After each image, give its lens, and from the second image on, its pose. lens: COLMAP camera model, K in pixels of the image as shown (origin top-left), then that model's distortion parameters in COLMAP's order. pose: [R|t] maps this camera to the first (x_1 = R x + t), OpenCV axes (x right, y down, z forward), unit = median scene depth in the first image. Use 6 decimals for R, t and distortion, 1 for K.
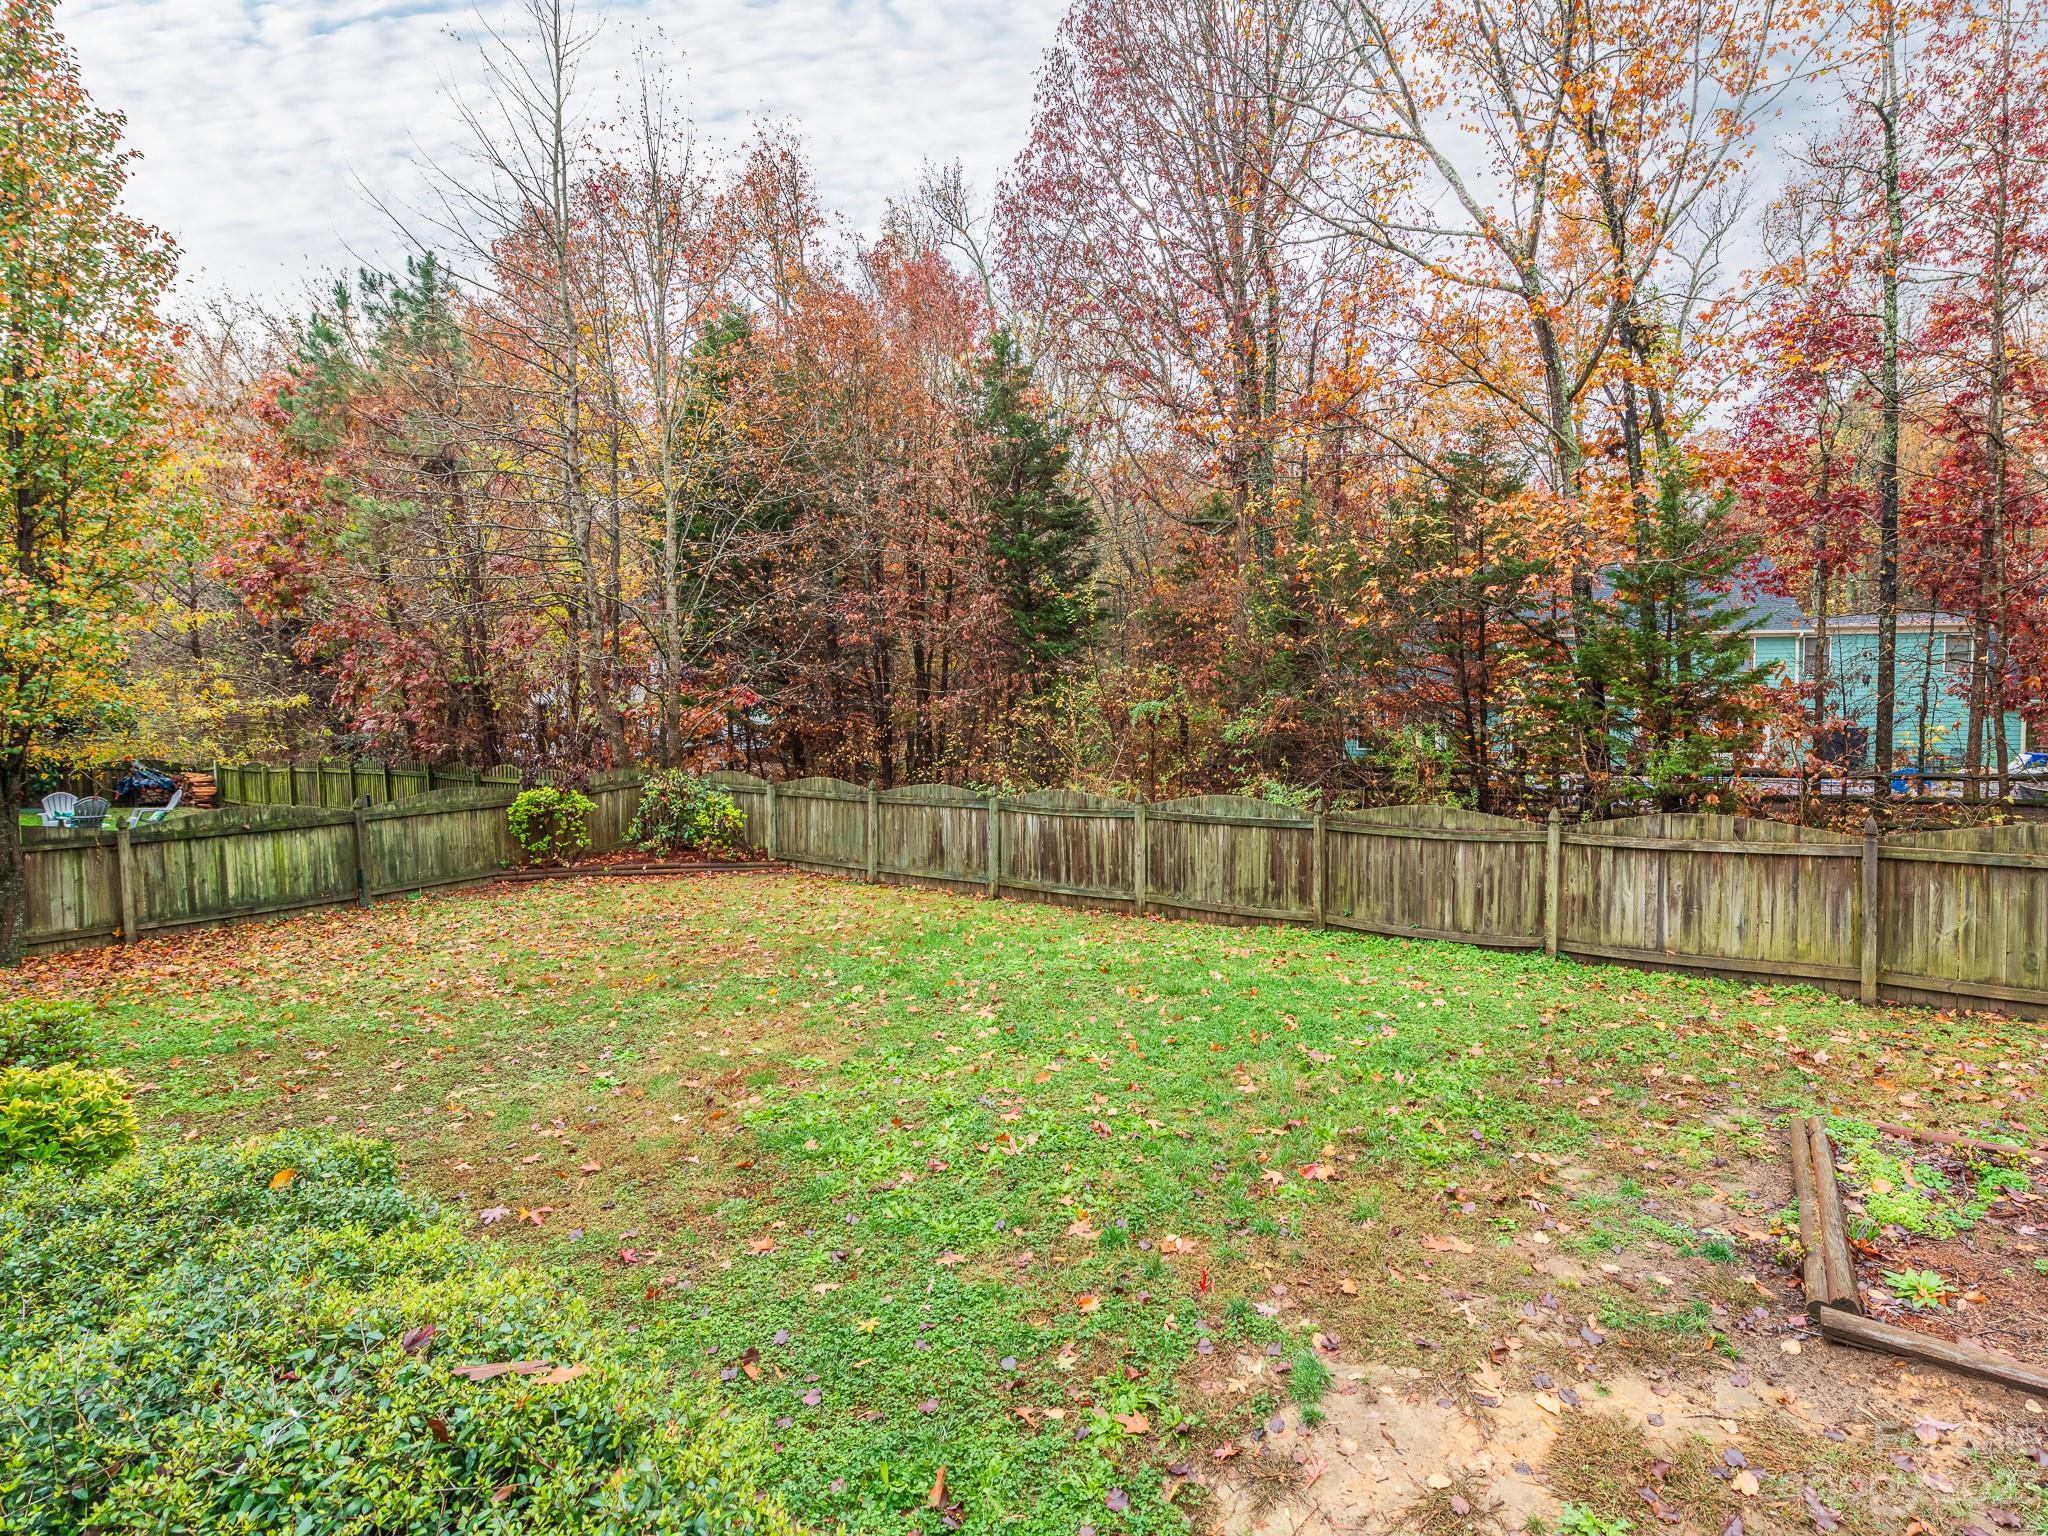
lens RADIAL K [[1022.2, 0, 1026.9], [0, 1022.2, 750.1], [0, 0, 1]] dist [0.017134, -0.007515]
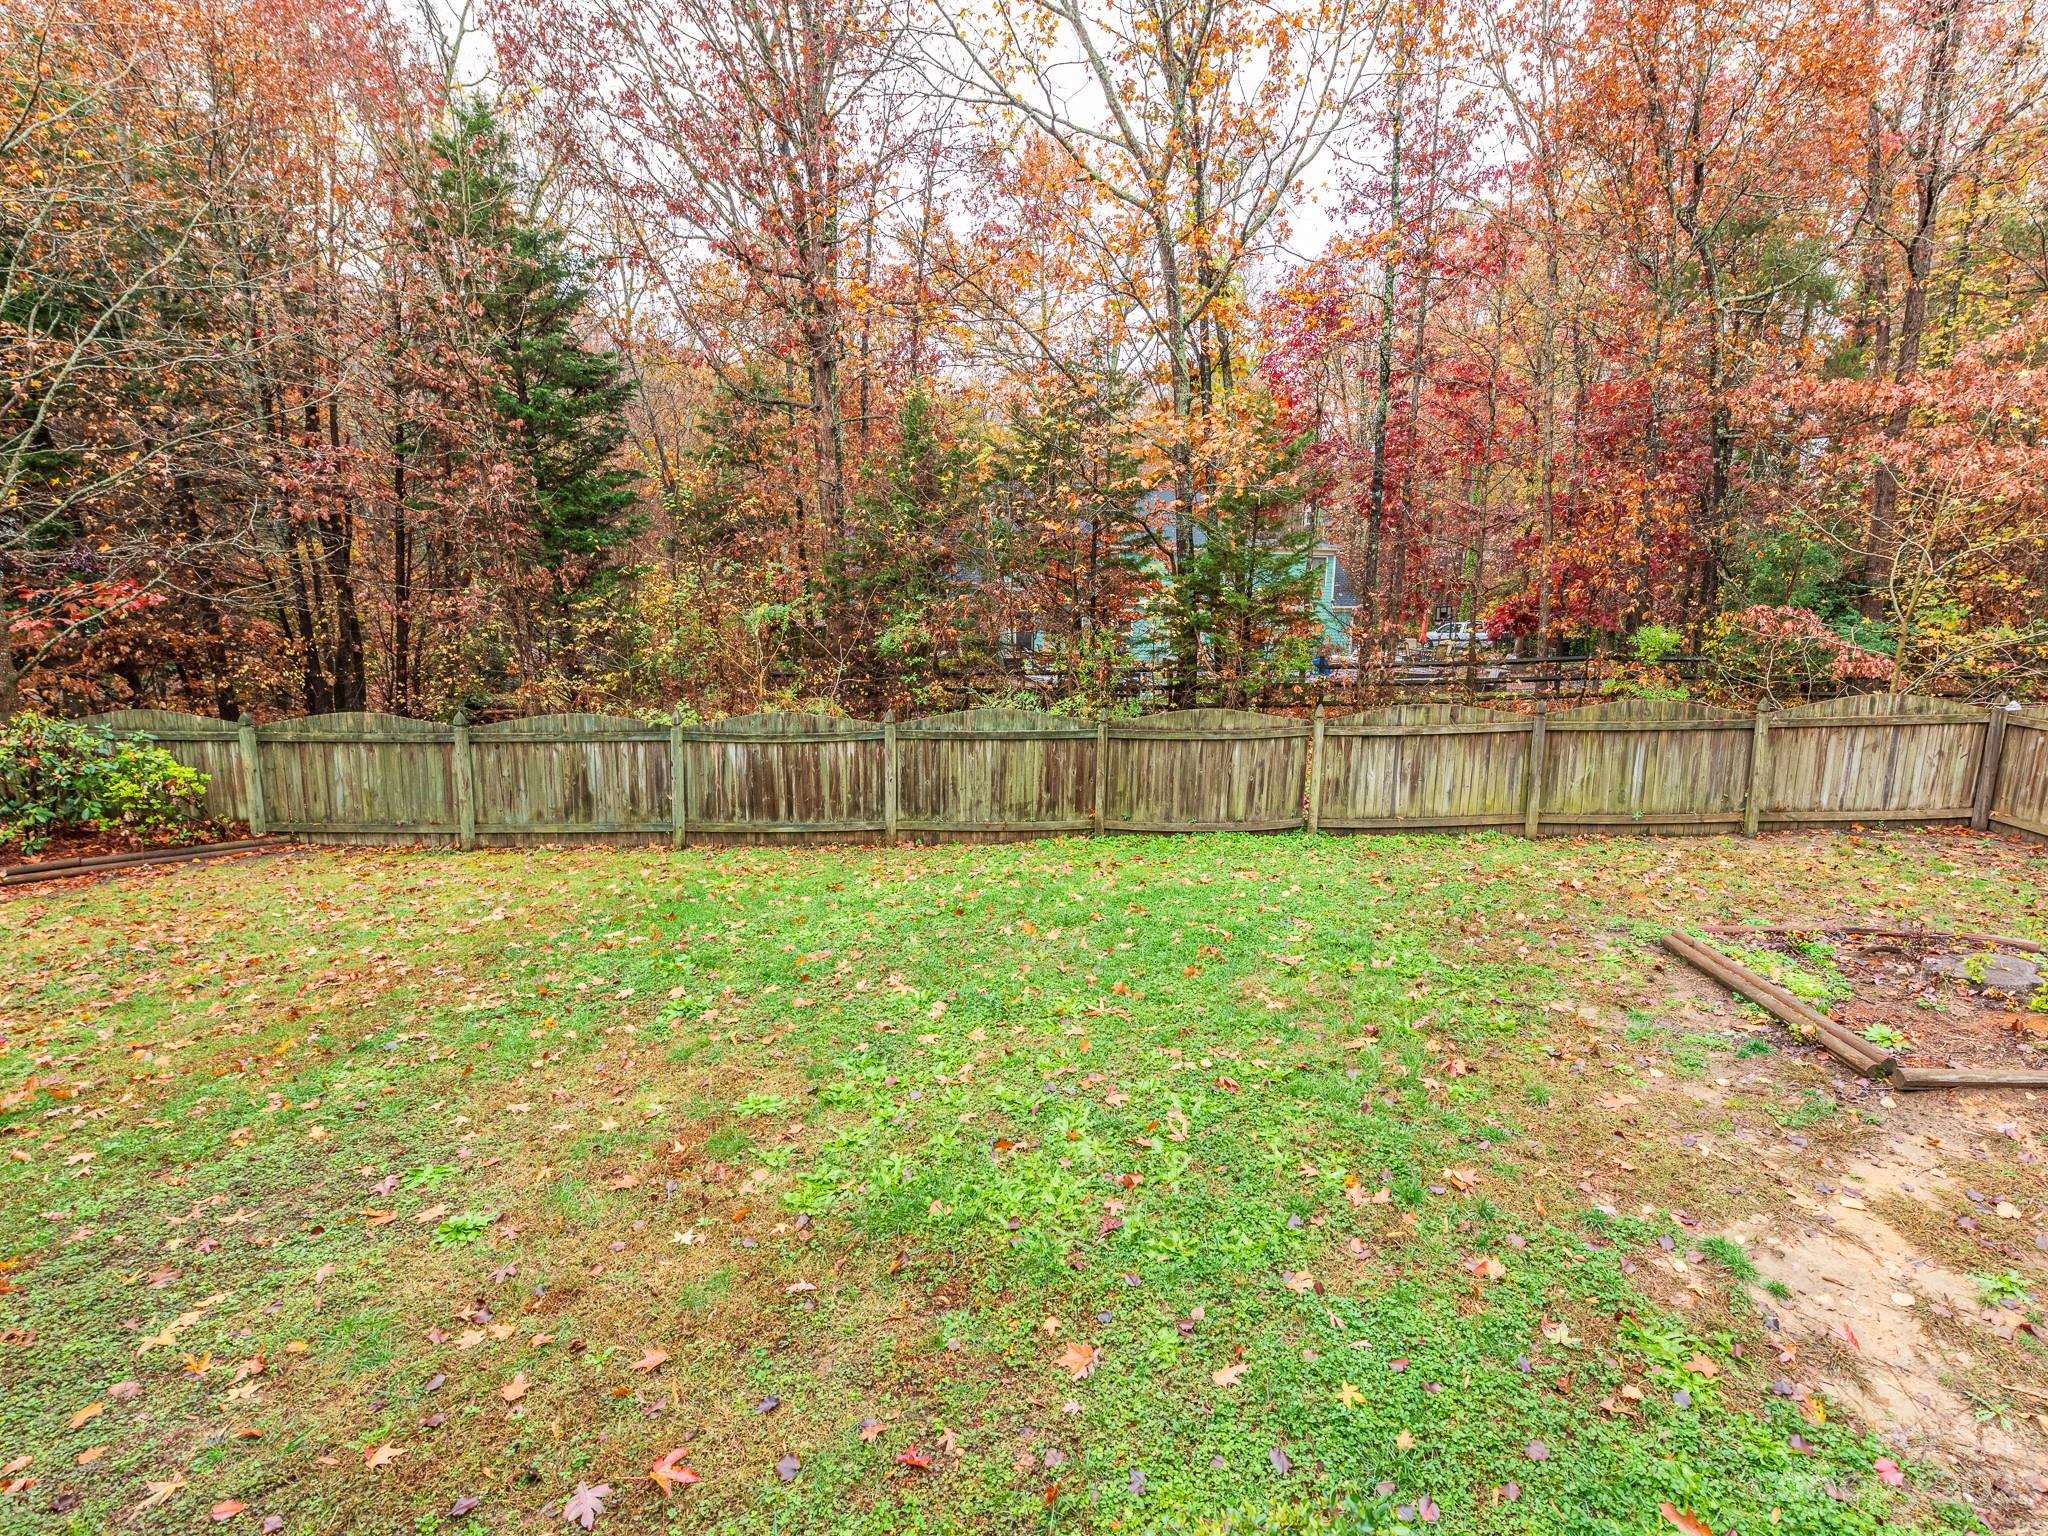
lens RADIAL K [[1005.5, 0, 1024.0], [0, 1005.5, 768.0], [0, 0, 1]] dist [0.004901, -0.000019]
pose [[0.811422, -0.091044, 0.577326, -0.239255], [0.022315, 0.991898, 0.125059, -0.012806], [-0.584034, -0.088592, 0.806880, 0.166947]]
